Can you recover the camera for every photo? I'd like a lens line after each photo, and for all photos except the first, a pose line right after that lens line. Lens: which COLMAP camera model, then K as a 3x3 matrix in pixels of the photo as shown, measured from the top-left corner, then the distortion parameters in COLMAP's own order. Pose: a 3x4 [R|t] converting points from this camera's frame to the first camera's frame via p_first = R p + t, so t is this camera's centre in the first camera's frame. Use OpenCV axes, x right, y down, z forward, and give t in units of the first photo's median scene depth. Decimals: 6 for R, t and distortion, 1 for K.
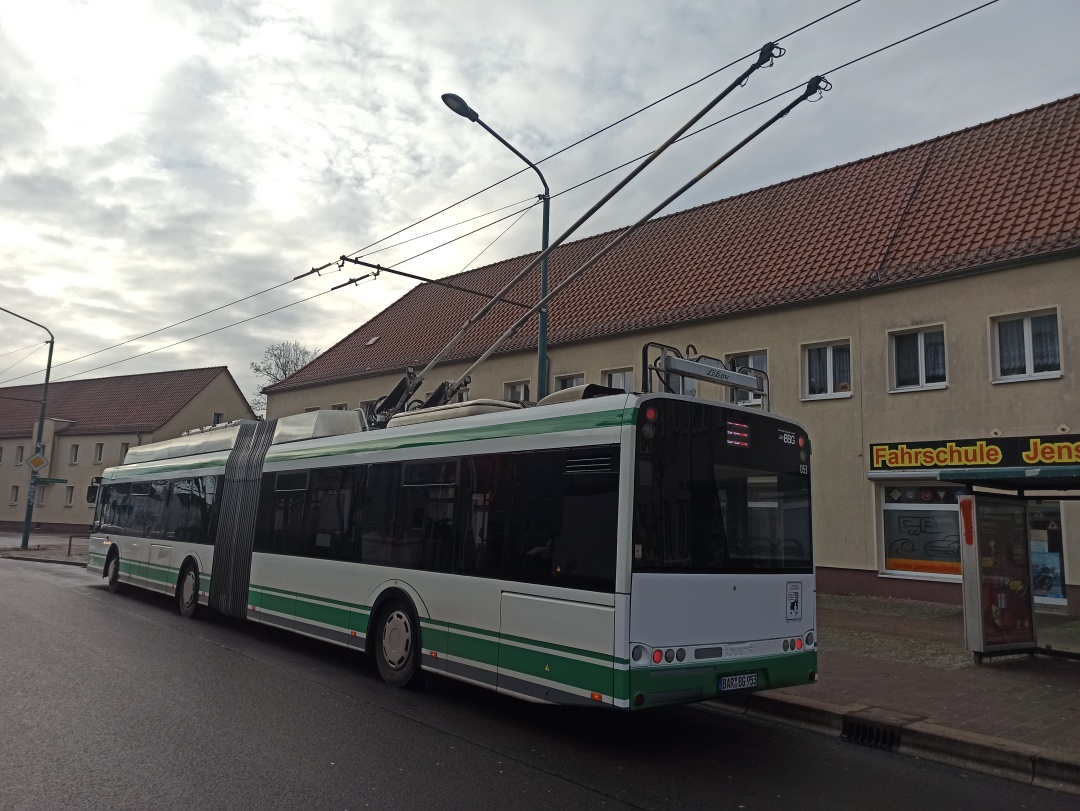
lens RADIAL K [[787.1, 0, 526.7], [0, 787.1, 399.4], [0, 0, 1]] dist [0.069082, -0.060899]
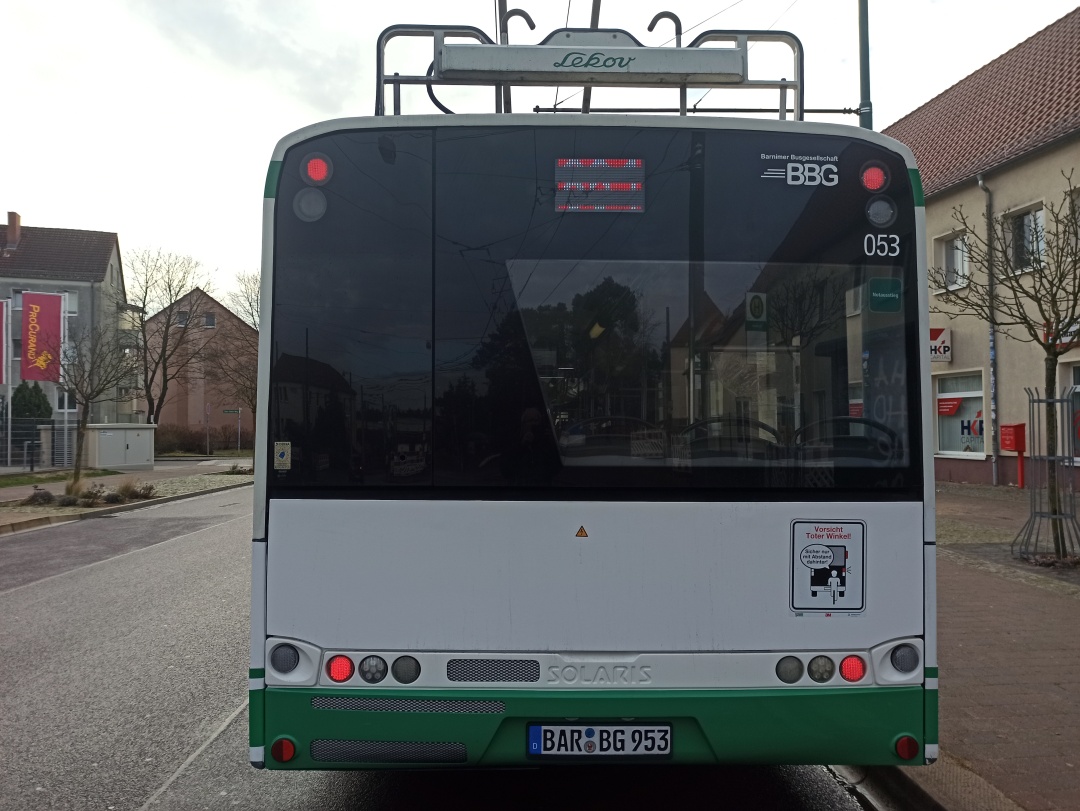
lens RADIAL K [[787.1, 0, 534.9], [0, 787.1, 400.6], [0, 0, 1]] dist [0.069082, -0.060899]
pose [[0.792872, -0.059774, -0.606450, 0.300810], [0.126205, 0.989708, 0.067452, 0.077809], [0.596177, -0.130018, 0.792255, 0.379565]]
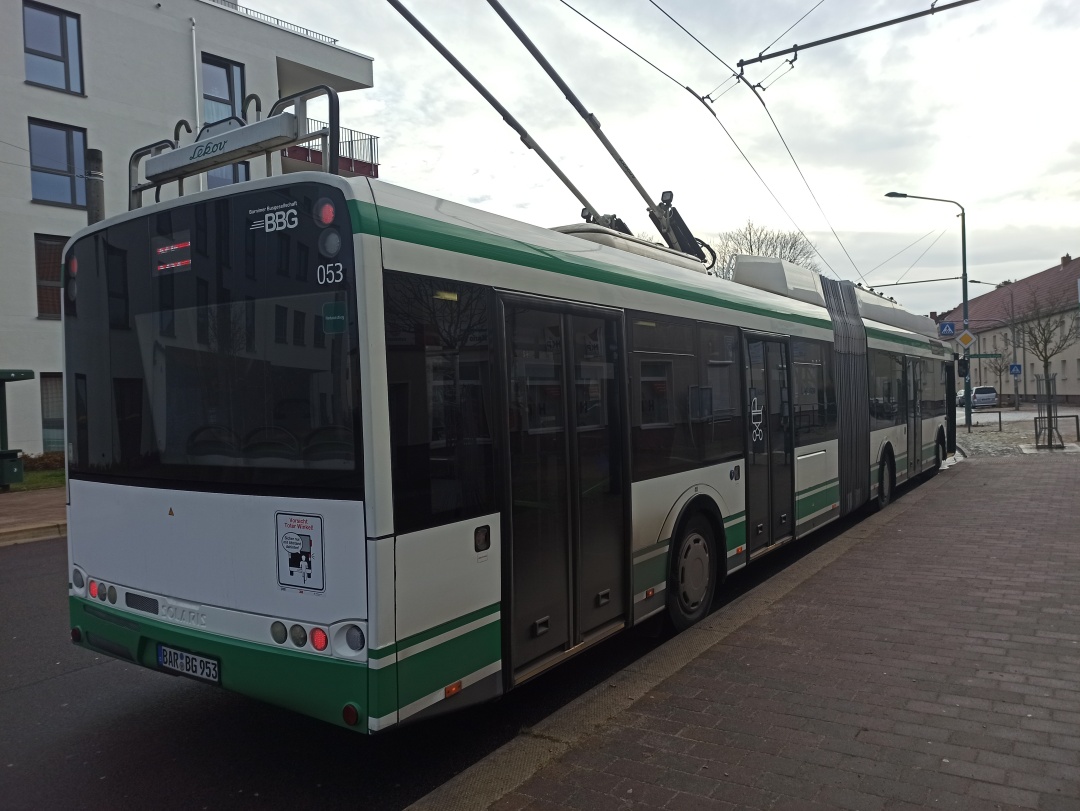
lens RADIAL K [[787.1, 0, 540.2], [0, 787.1, 397.6], [0, 0, 1]] dist [0.069082, -0.060899]
pose [[0.284002, -0.043968, -0.957815, 0.543435], [0.190343, 0.981652, 0.011376, 0.117057], [0.939741, -0.185545, 0.287160, 0.649137]]
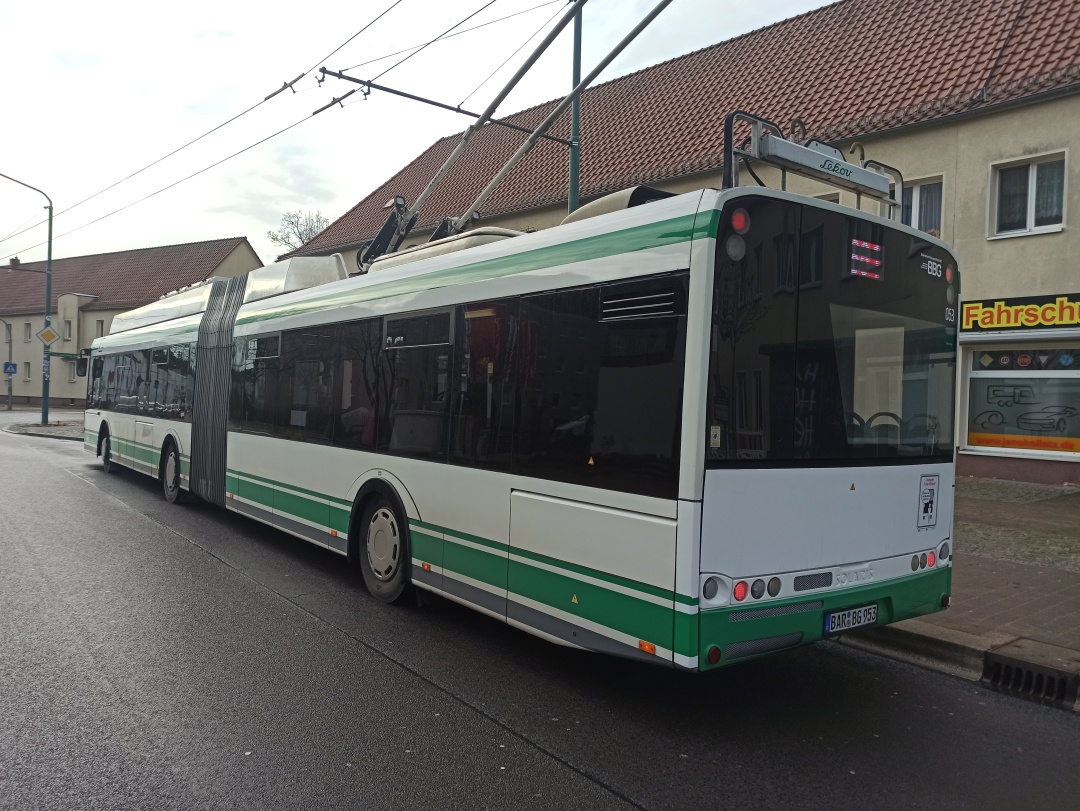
lens RADIAL K [[787.1, 0, 530.4], [0, 787.1, 400.6], [0, 0, 1]] dist [0.069082, -0.060899]
pose [[0.999194, -0.006021, -0.039682, 0.008902], [0.012219, 0.987386, 0.157859, 0.032173], [0.038231, -0.158217, 0.986664, 0.195170]]
